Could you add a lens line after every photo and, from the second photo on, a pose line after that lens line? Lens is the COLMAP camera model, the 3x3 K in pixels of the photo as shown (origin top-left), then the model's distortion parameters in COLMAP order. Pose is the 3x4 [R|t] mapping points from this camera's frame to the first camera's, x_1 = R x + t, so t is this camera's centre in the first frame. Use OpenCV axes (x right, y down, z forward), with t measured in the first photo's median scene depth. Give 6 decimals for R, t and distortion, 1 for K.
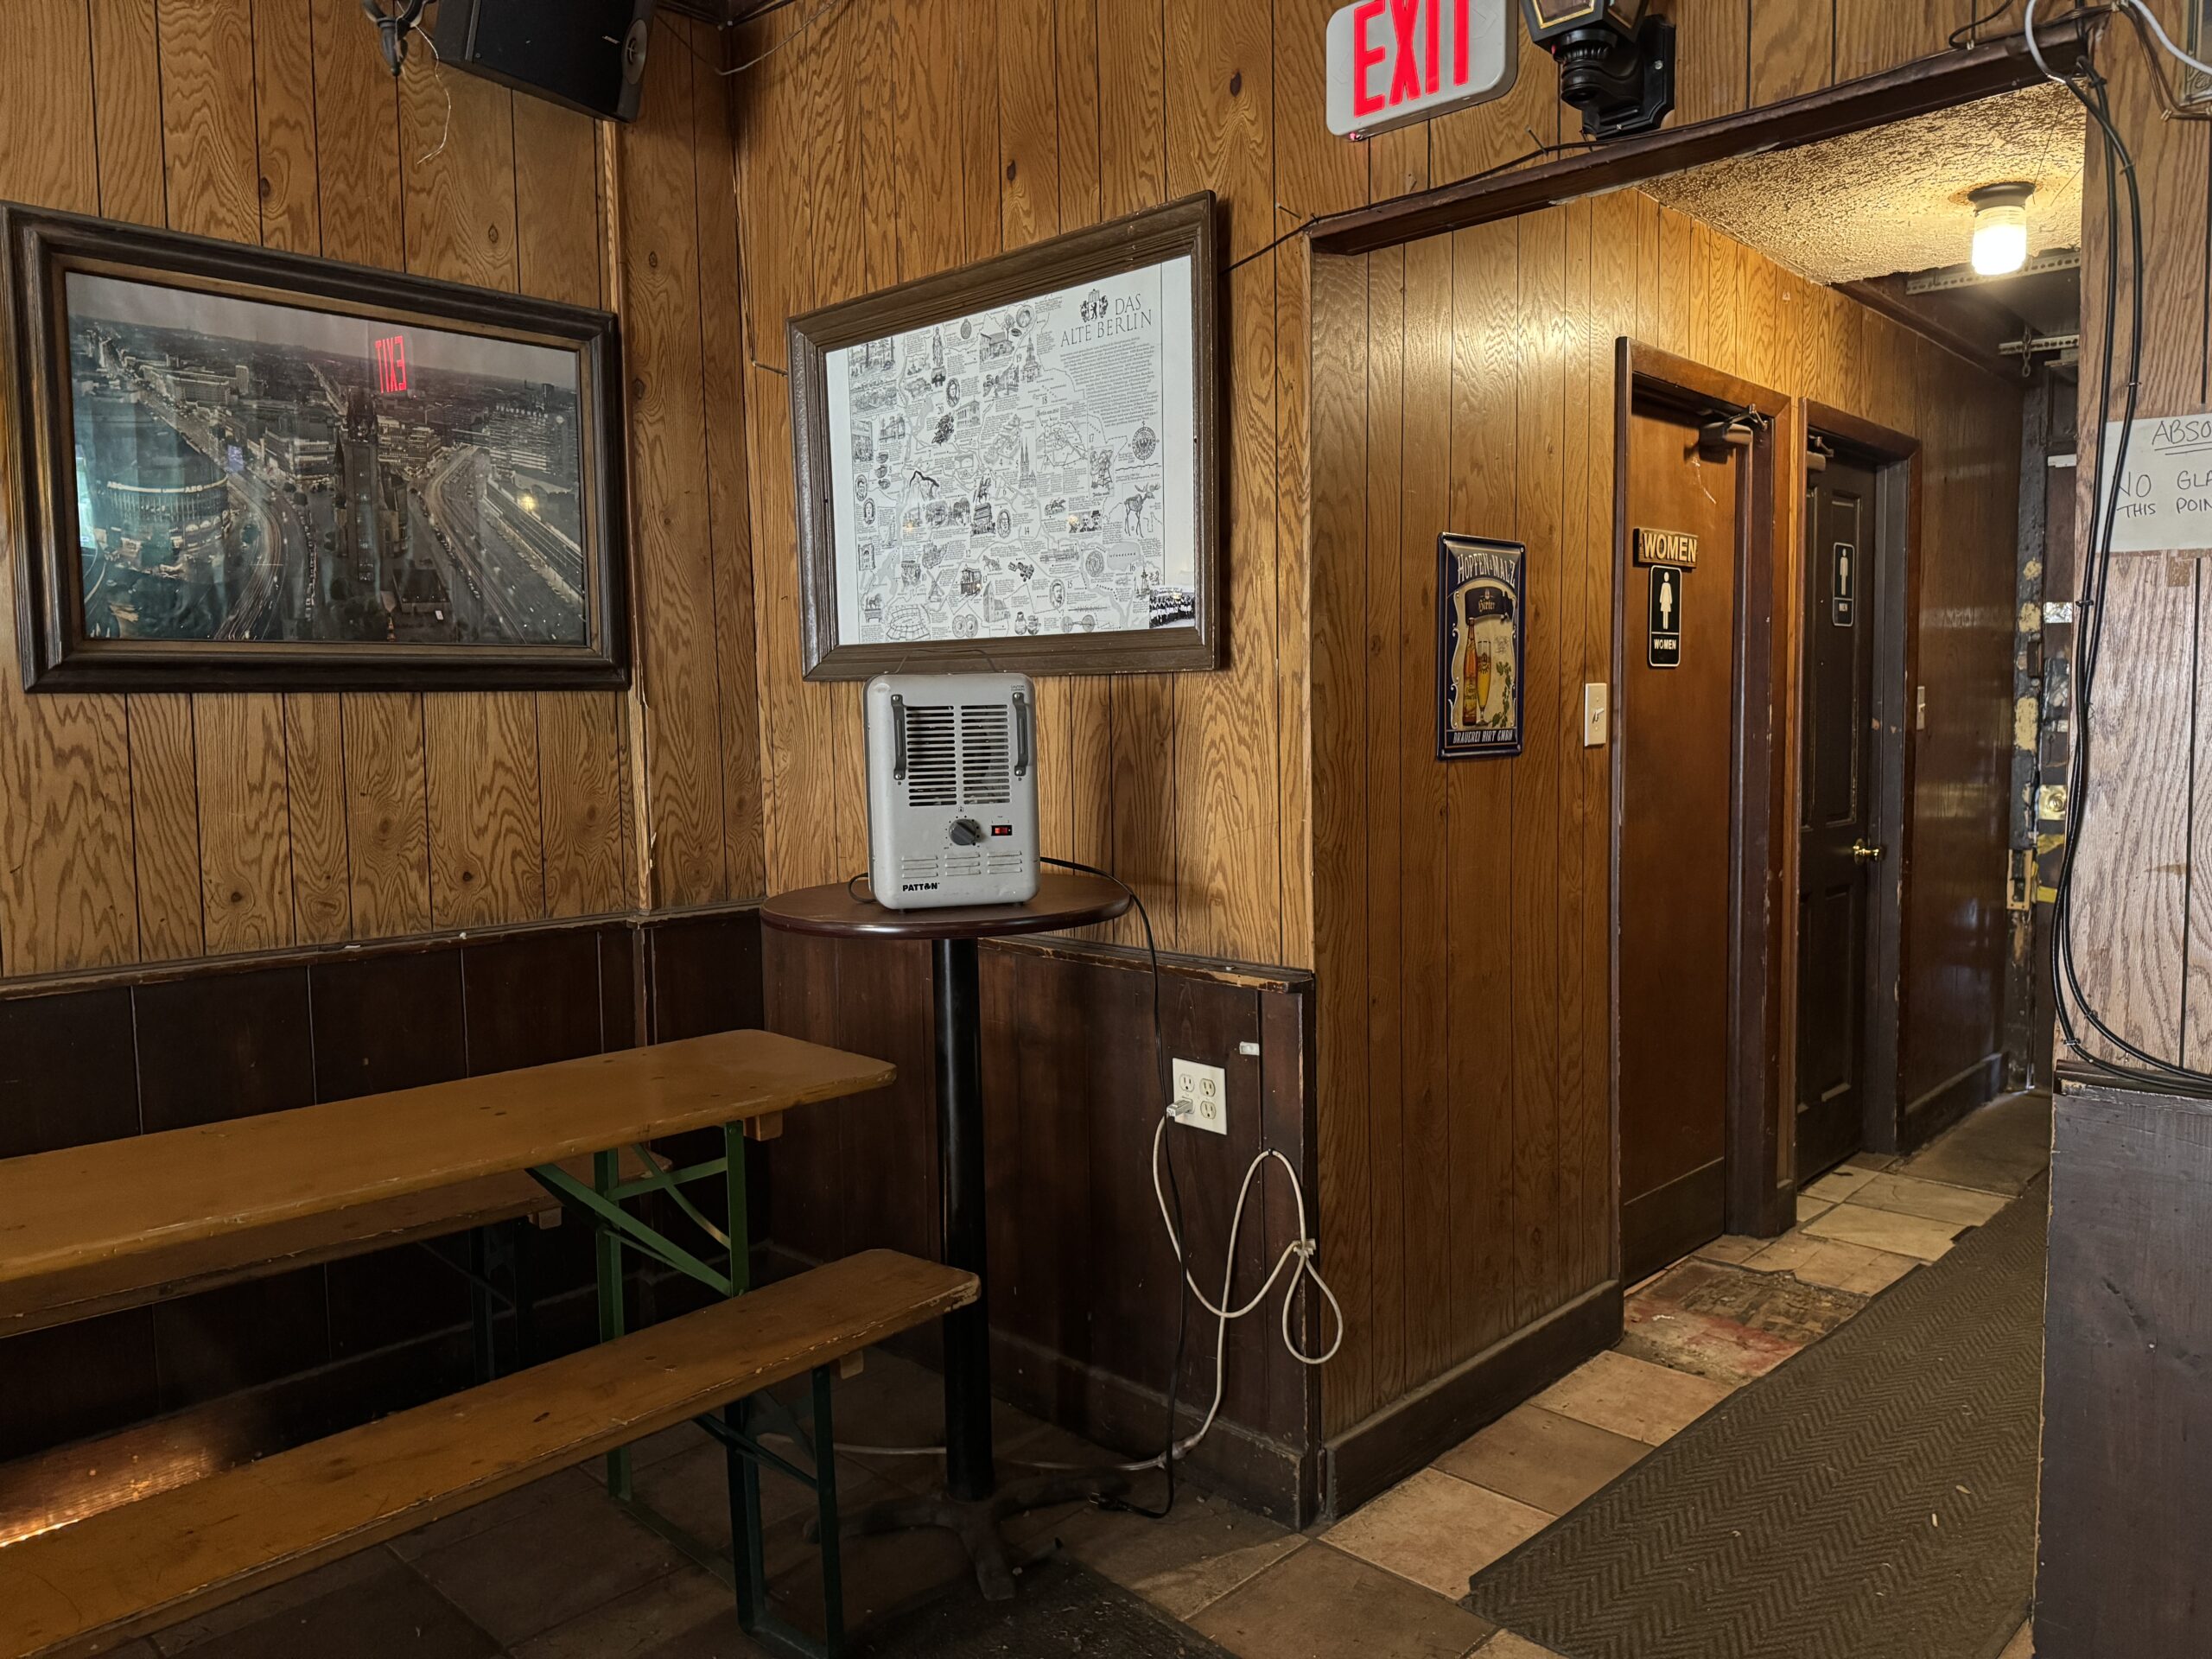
lens RADIAL K [[1588.7, 0, 1106.0], [0, 1588.7, 829.5], [0, 0, 1]] dist [-0.003758, 0.003941]
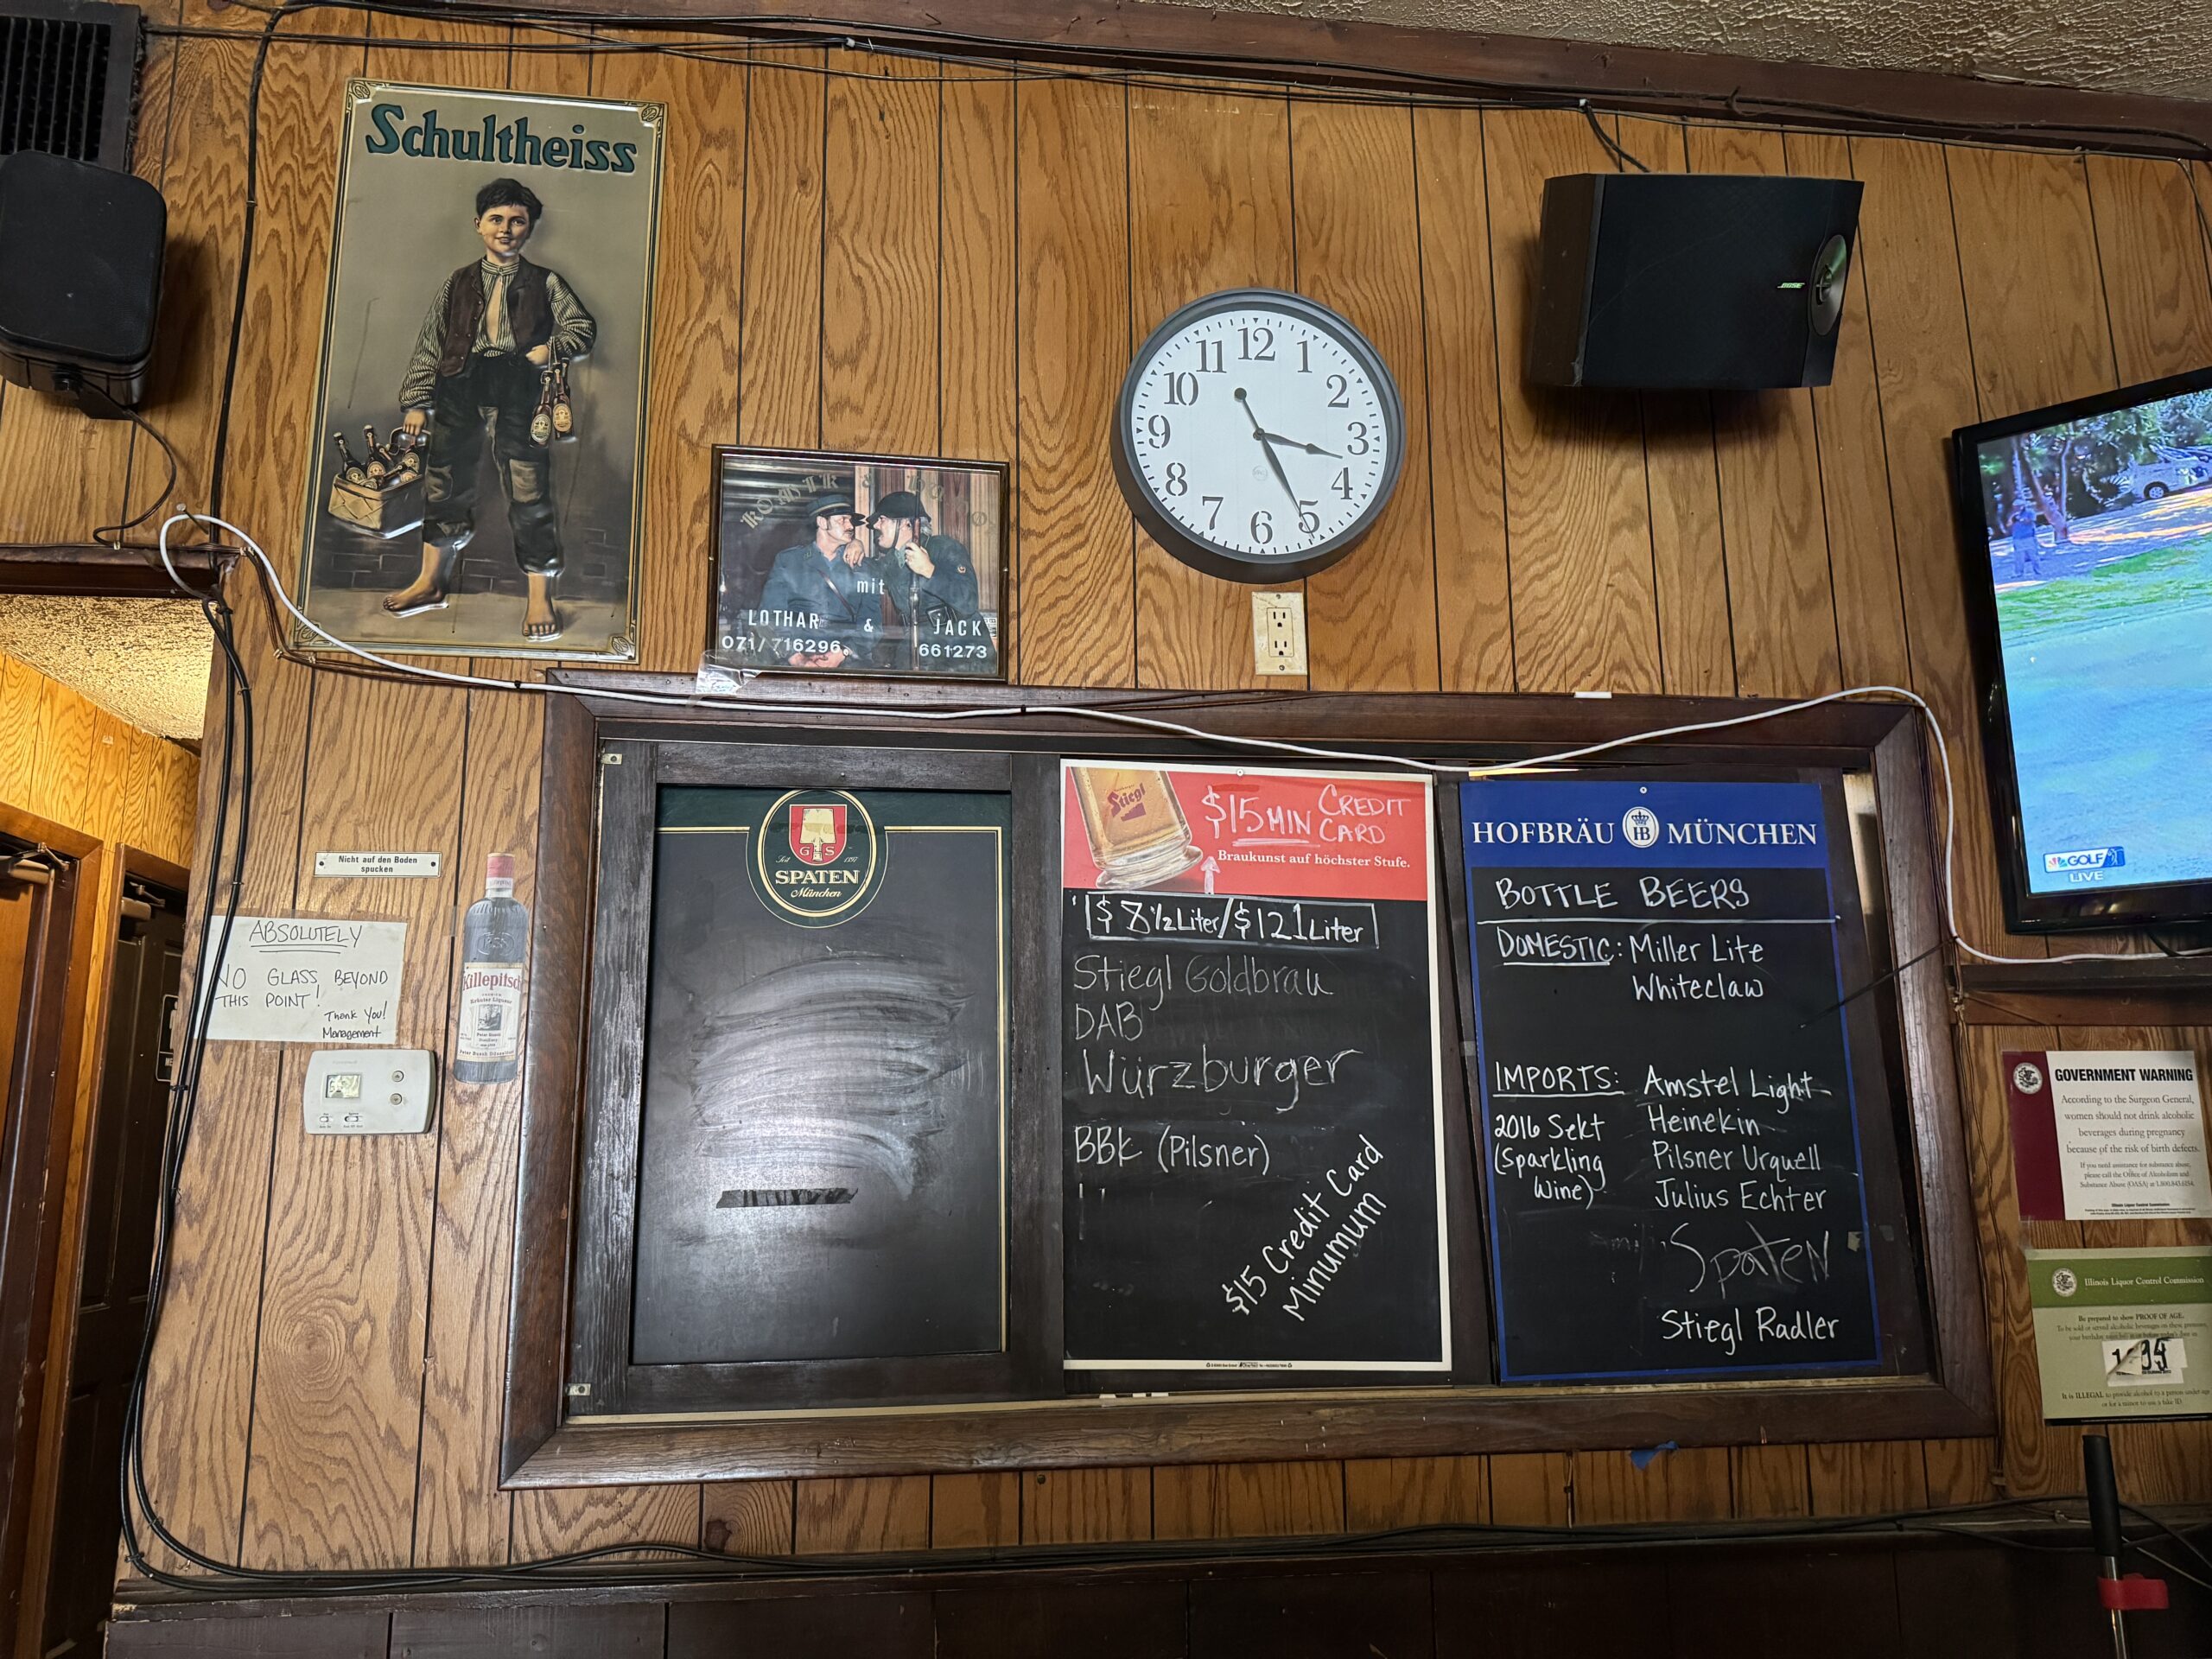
lens RADIAL K [[1588.7, 0, 1106.0], [0, 1588.7, 829.5], [0, 0, 1]] dist [-0.003758, 0.003941]
pose [[0.634052, 0.159891, 0.756579, 0.200098], [0.054246, 0.966783, -0.249775, -0.017211], [-0.771385, 0.199412, 0.604318, -0.098811]]
